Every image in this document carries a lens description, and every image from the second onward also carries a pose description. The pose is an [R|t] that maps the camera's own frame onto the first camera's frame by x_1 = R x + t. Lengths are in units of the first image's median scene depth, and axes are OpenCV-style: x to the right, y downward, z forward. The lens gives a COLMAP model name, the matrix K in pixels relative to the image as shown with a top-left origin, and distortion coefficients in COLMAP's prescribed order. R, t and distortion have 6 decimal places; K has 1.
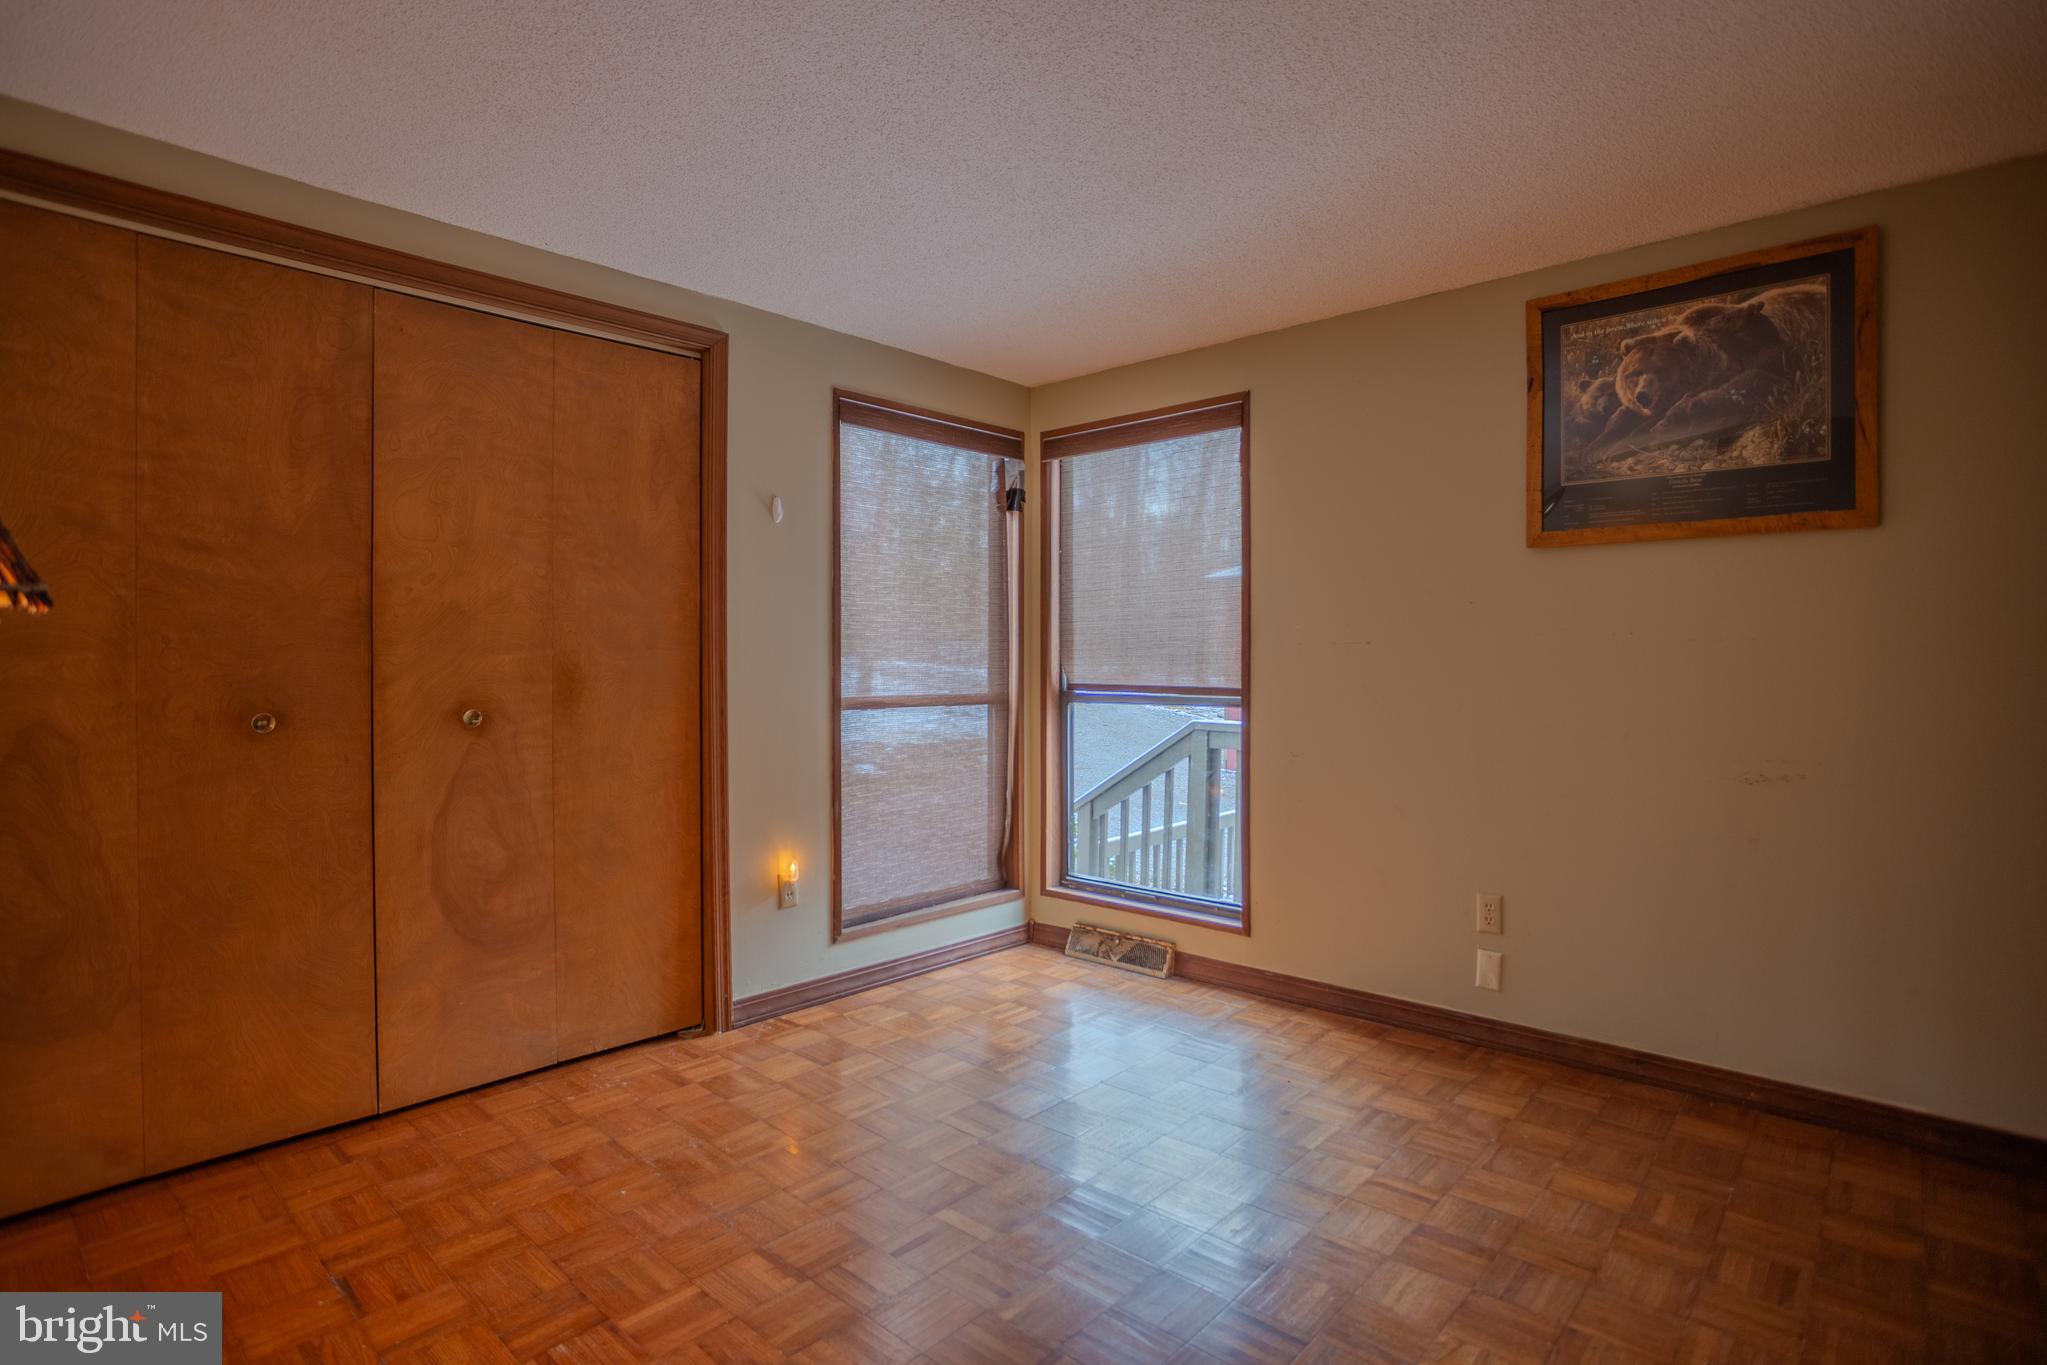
lens RADIAL K [[1031.2, 0, 1040.9], [0, 1031.2, 677.3], [0, 0, 1]] dist [-0.074347, 0.034628]
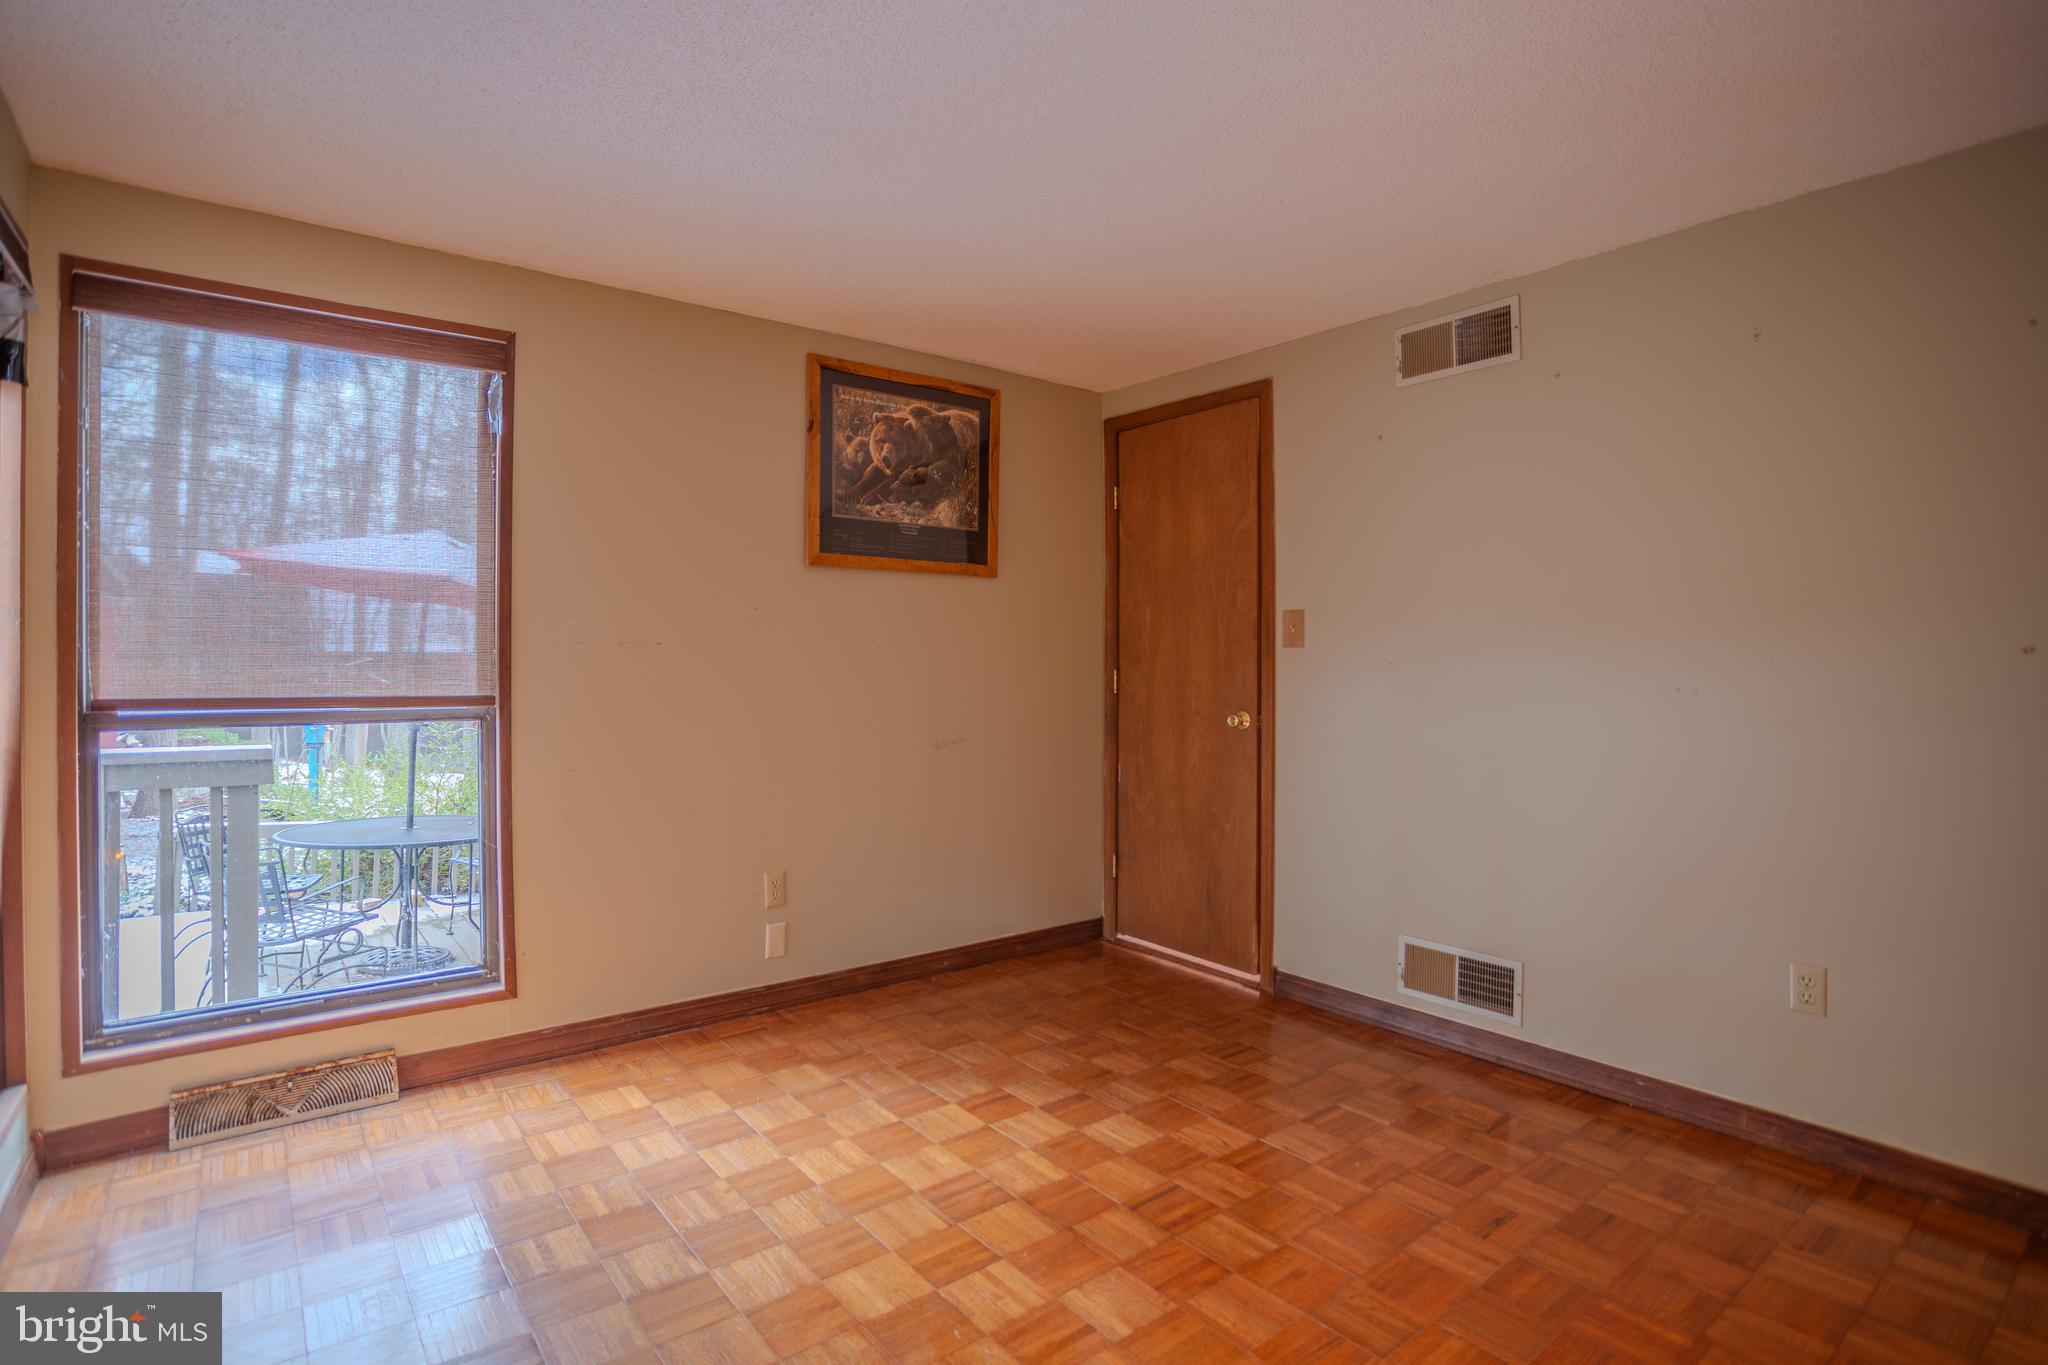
lens RADIAL K [[1007.0, 0, 1004.5], [0, 1007.0, 665.9], [0, 0, 1]] dist [-0.077004, 0.033912]
pose [[0.179432, -0.005304, 0.983756, -0.632624], [0.012271, 0.999920, 0.003153, -0.013066], [-0.983694, 0.011506, 0.179483, 0.594451]]
